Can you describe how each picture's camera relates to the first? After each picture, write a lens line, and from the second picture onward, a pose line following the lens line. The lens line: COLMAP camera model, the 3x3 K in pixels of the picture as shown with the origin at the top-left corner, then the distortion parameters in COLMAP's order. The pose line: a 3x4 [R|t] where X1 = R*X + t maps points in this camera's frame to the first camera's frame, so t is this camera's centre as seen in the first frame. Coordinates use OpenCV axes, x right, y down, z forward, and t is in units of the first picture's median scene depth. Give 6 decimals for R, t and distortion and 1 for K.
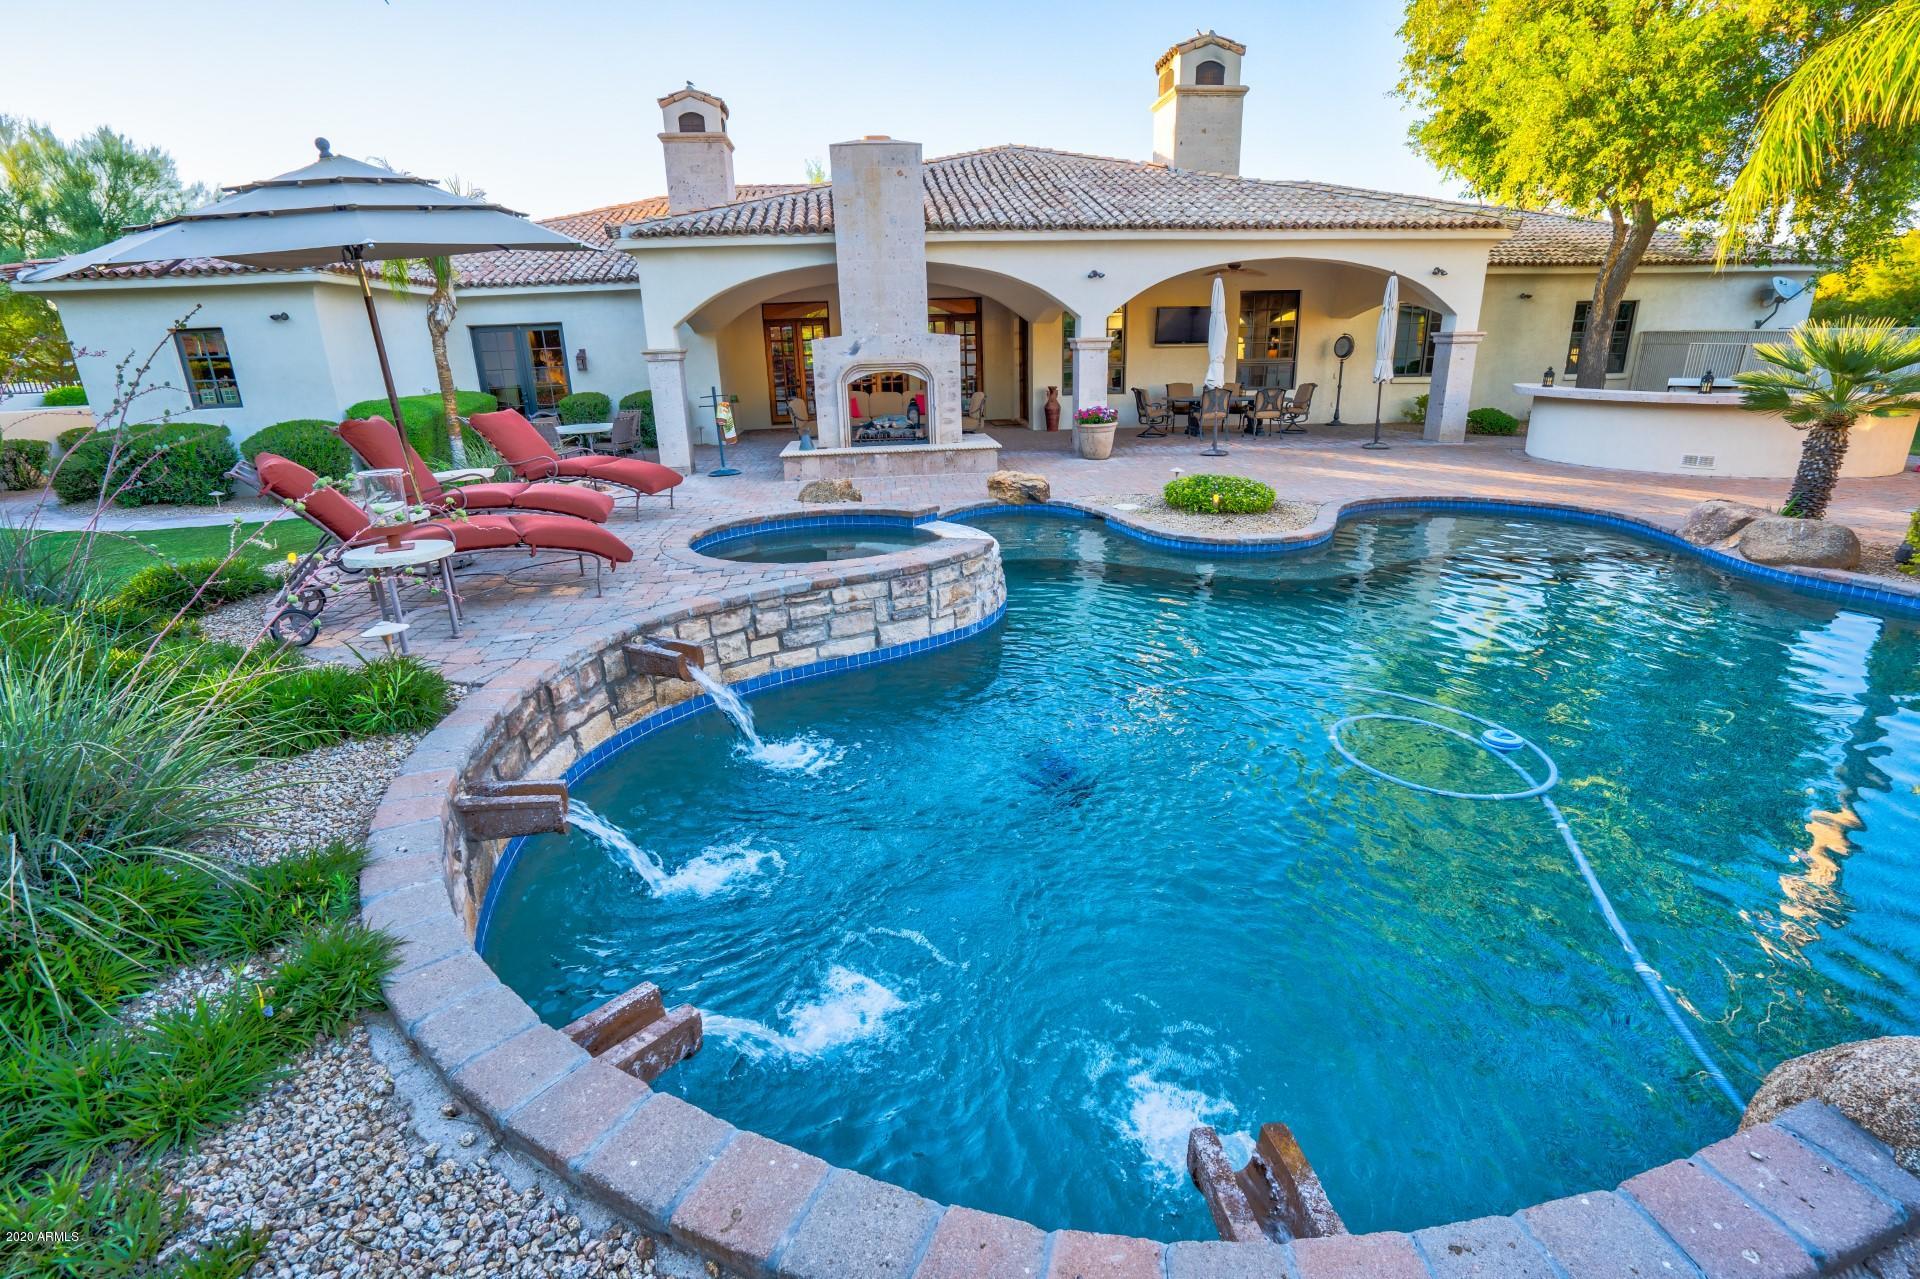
lens RADIAL K [[894.0, 0, 959.3], [0, 894.0, 643.4], [0, 0, 1]] dist [-0.064095, 0.027045]
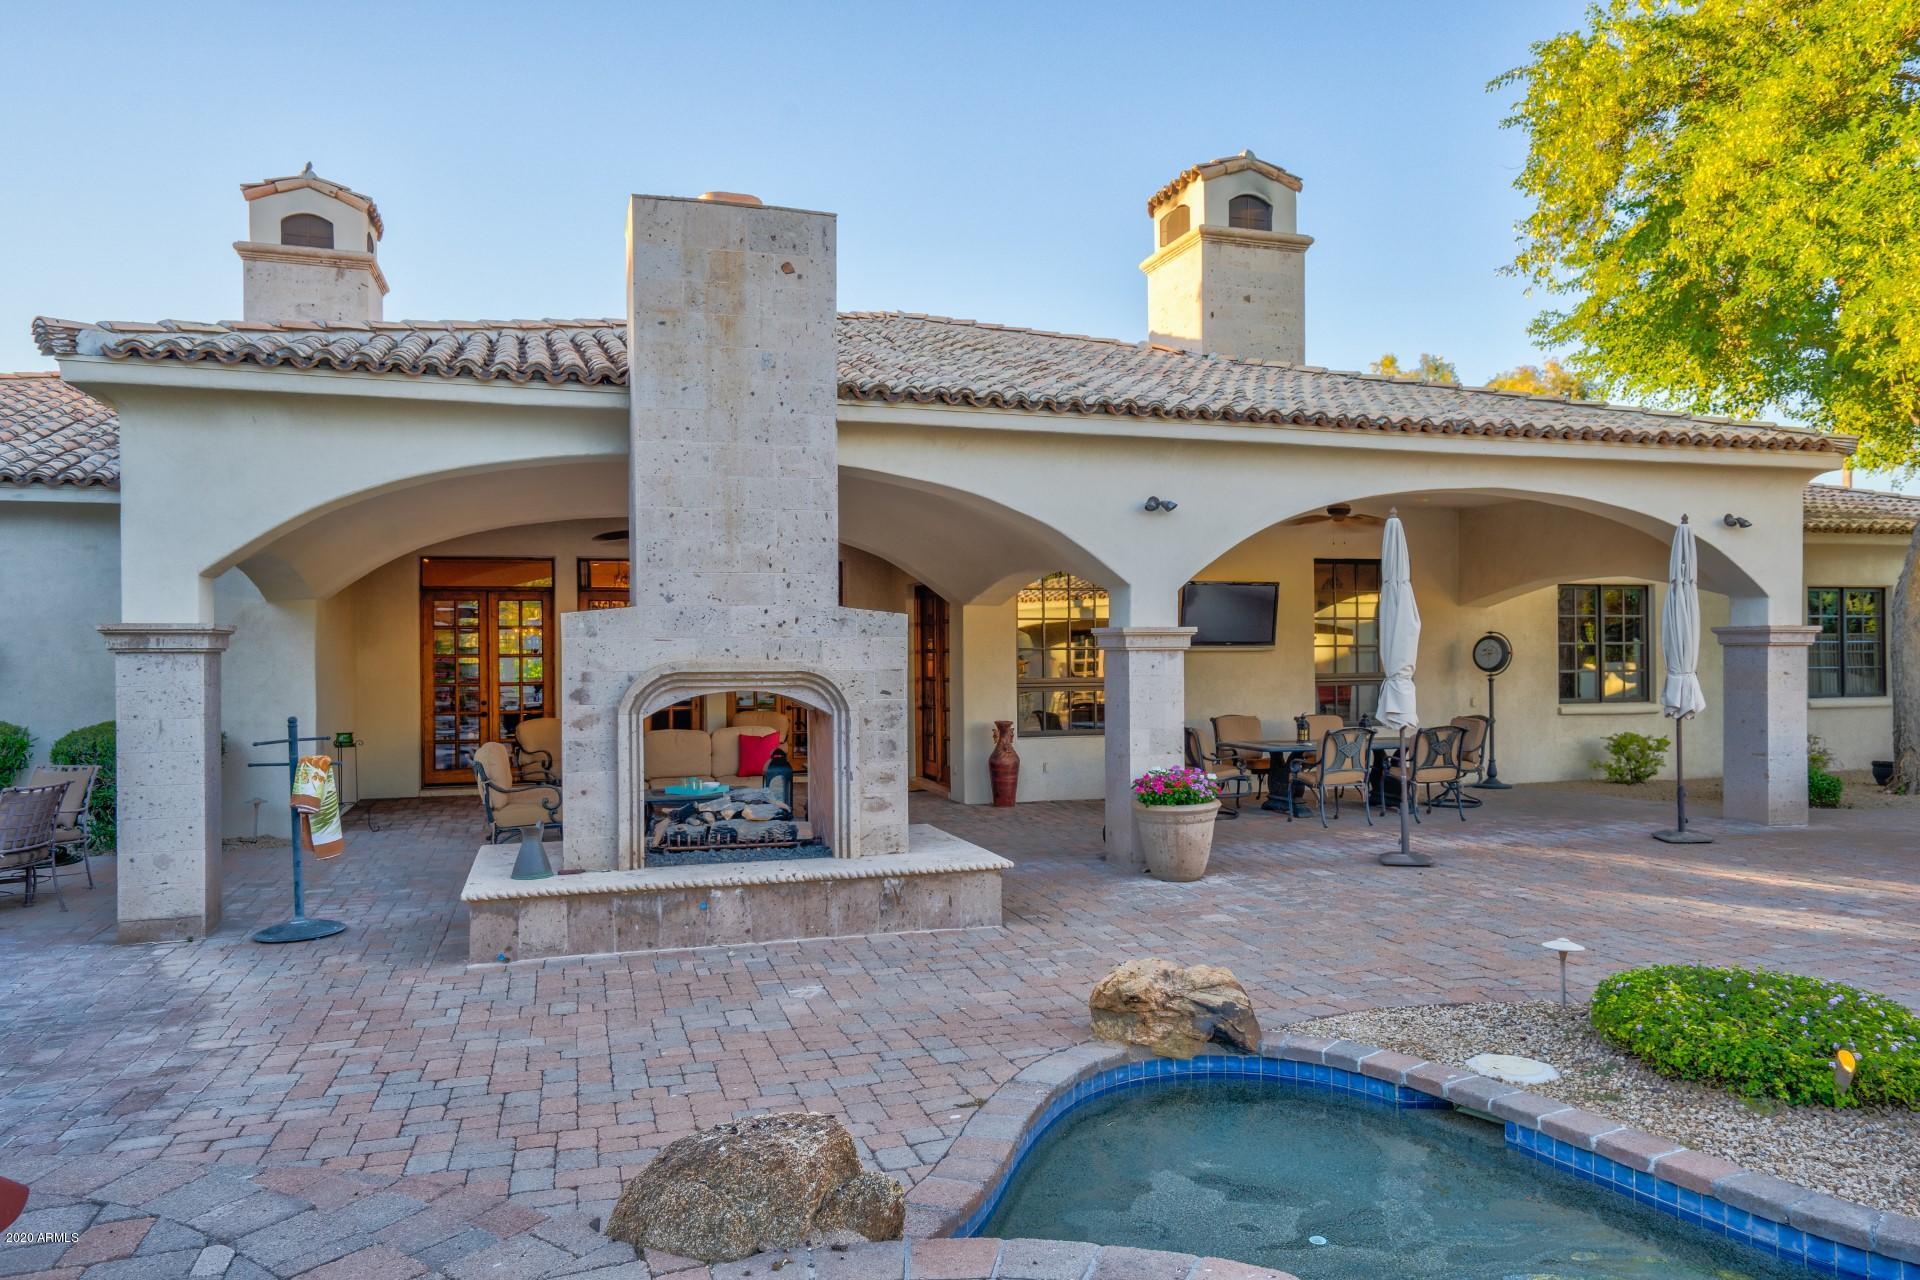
lens RADIAL K [[1293.4, 0, 964.4], [0, 1293.4, 642.7], [0, 0, 1]] dist [-0.009547, 0.025770]
pose [[0.978369, 0.020760, 0.205825, -0.102797], [0.048012, 0.944996, -0.323537, -0.120192], [-0.201220, 0.326421, 0.923558, 0.393138]]
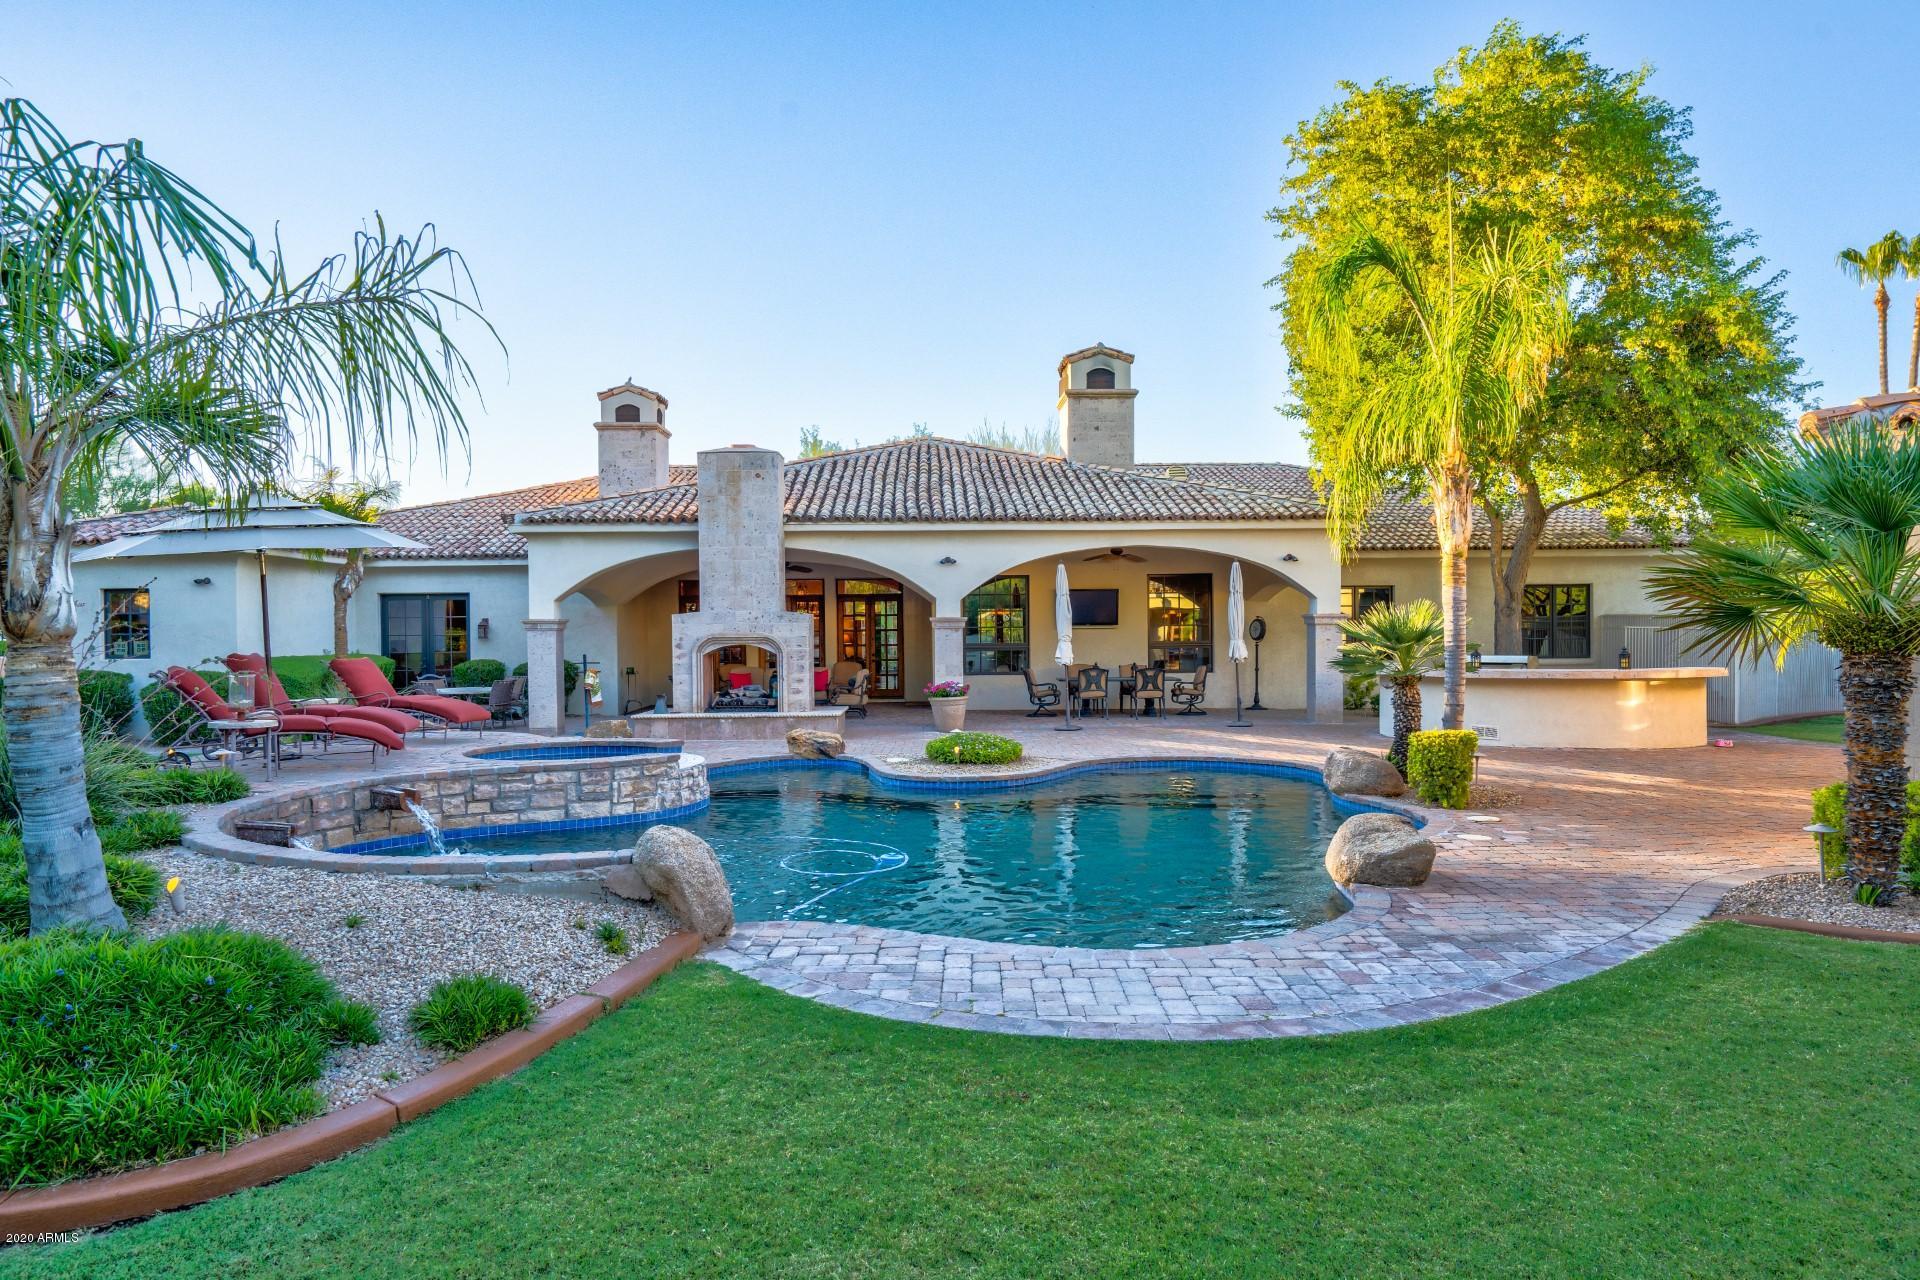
lens RADIAL K [[1200.3, 0, 960.0], [0, 1200.3, 640.0], [0, 0, 1]] dist [-0.021429, 0.002075]
pose [[0.997506, 0.017851, -0.068294, 0.279400], [-0.038243, 0.949865, -0.310313, 0.128185], [0.059331, 0.312151, 0.948178, -0.359279]]
